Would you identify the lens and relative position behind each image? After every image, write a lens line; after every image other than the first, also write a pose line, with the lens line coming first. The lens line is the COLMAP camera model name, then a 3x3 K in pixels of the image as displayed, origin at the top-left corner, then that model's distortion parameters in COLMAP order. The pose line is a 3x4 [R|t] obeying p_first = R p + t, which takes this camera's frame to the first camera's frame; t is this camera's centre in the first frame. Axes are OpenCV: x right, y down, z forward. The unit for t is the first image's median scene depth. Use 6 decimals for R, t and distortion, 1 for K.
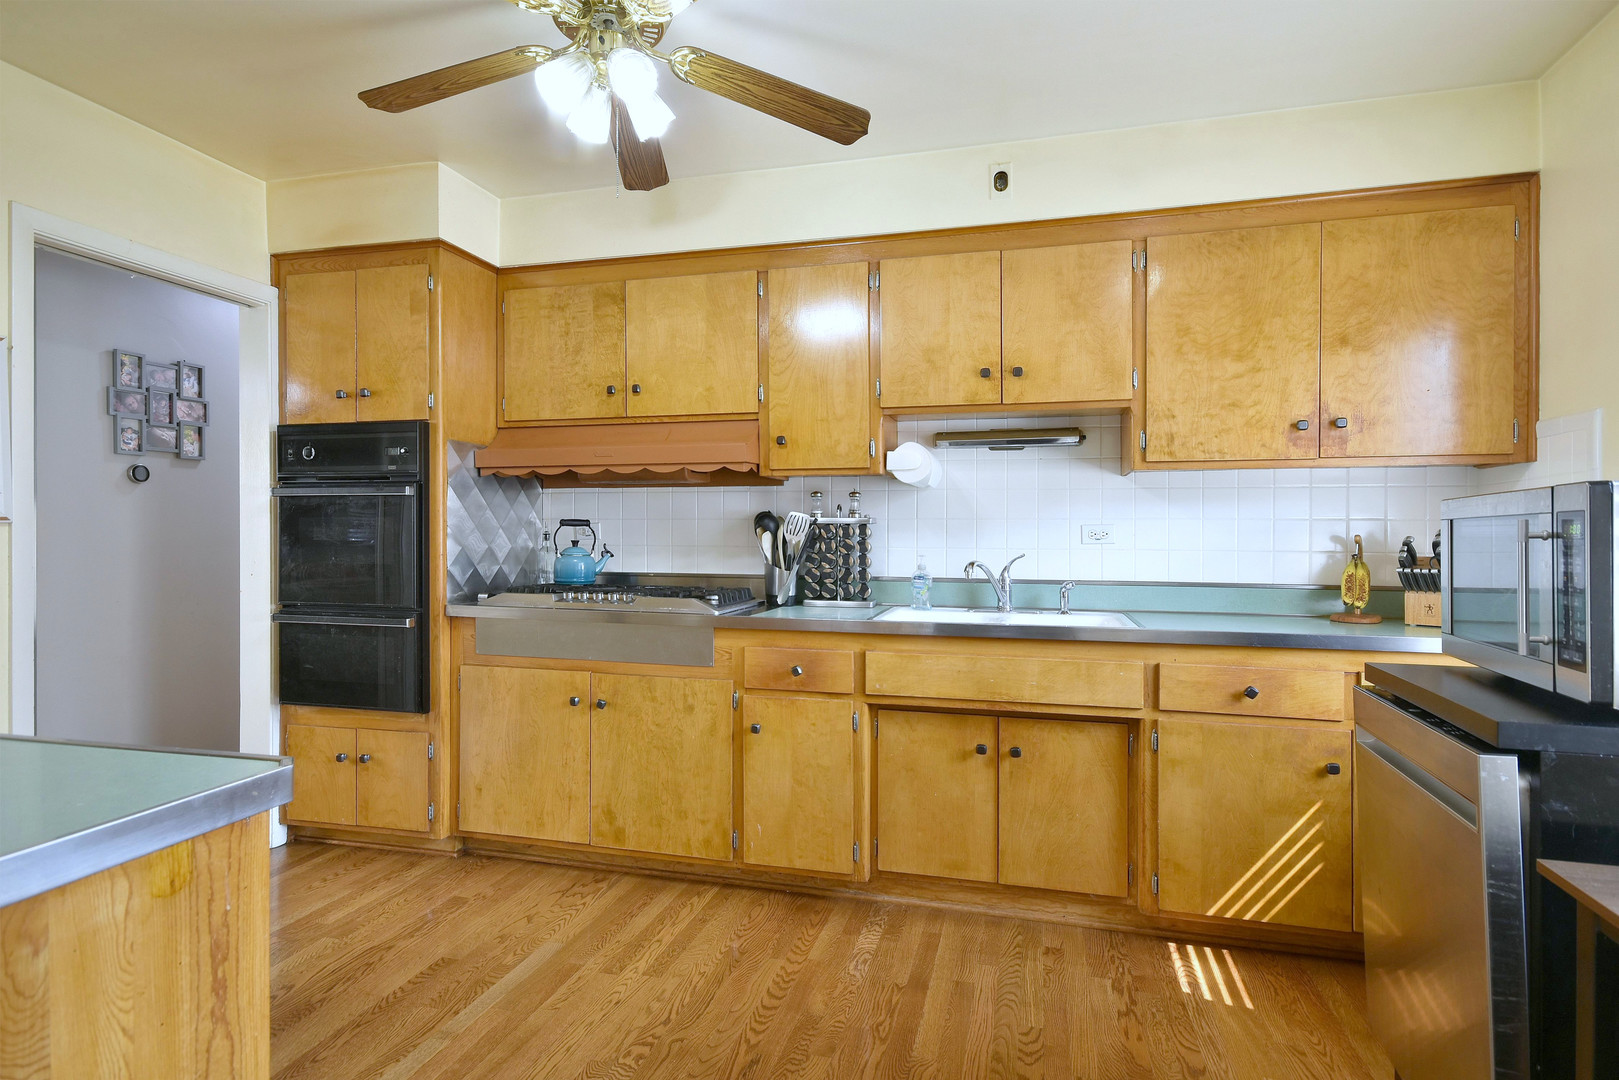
lens RADIAL K [[861.3, 0, 807.5], [0, 861.3, 528.8], [0, 0, 1]] dist [0.014390, 0.003682]
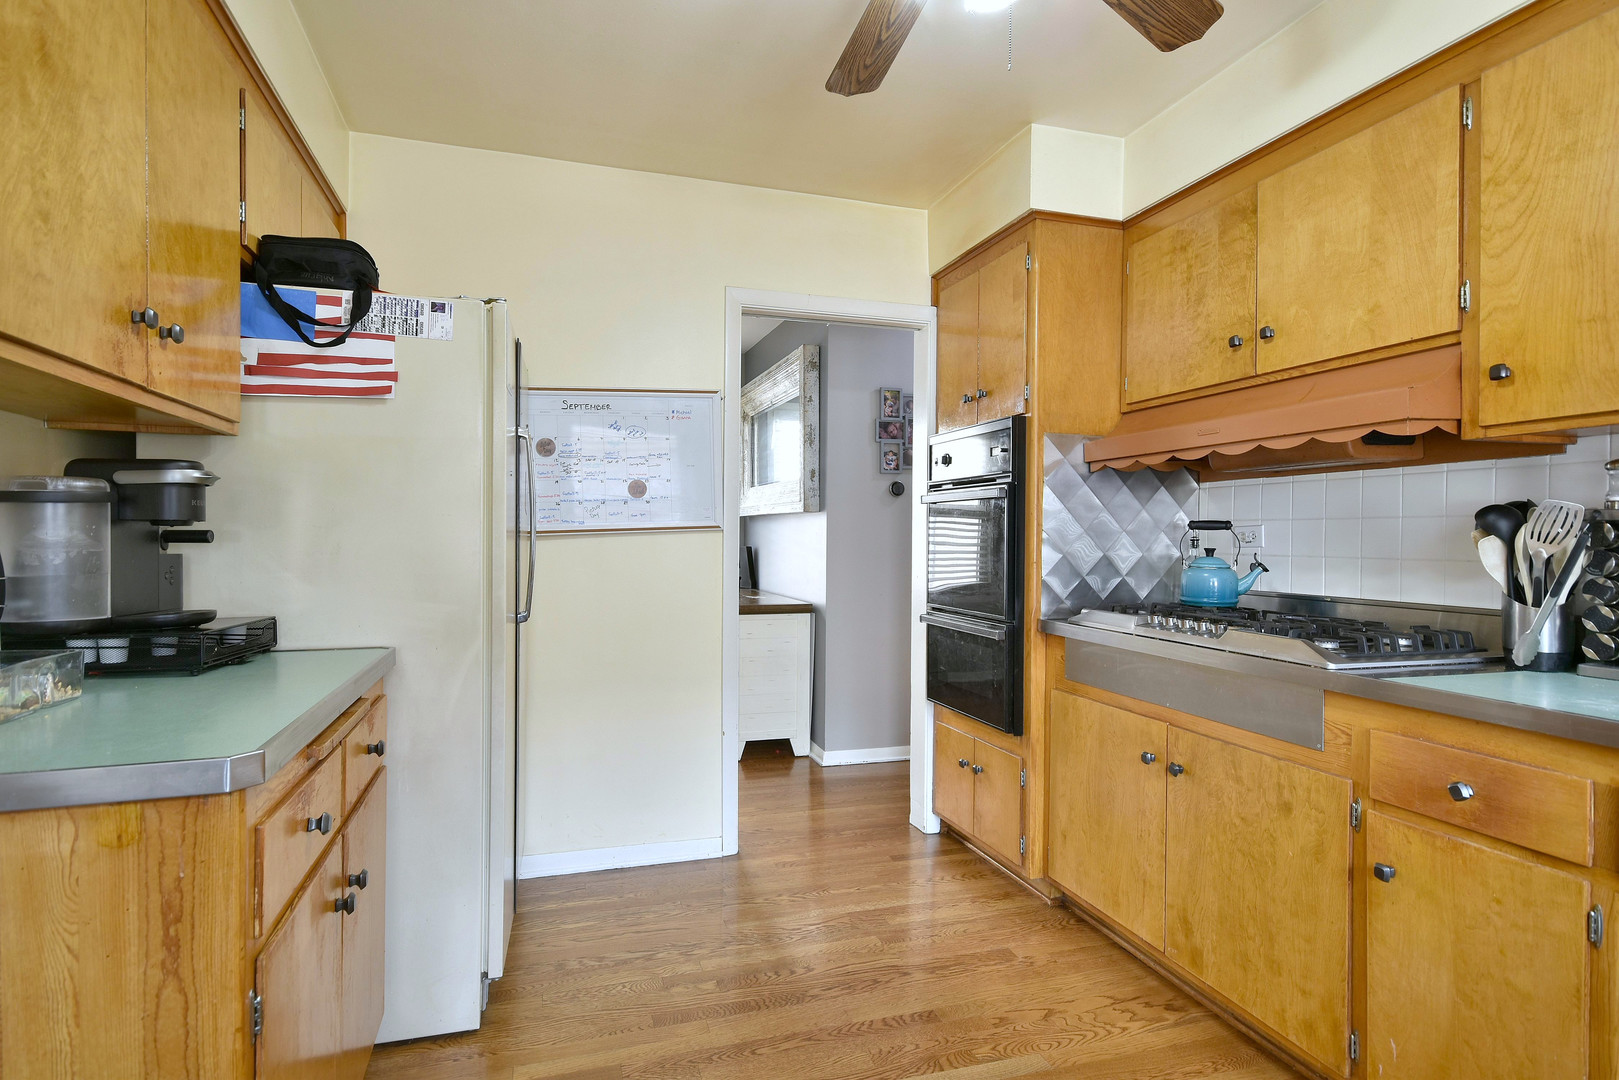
lens RADIAL K [[861.3, 0, 805.4], [0, 861.3, 542.0], [0, 0, 1]] dist [0.014390, 0.003682]
pose [[0.536700, 0.003623, -0.843766, 0.204167], [0.002683, 0.999978, 0.006001, 0.002647], [0.843769, -0.005485, 0.536678, 0.319293]]
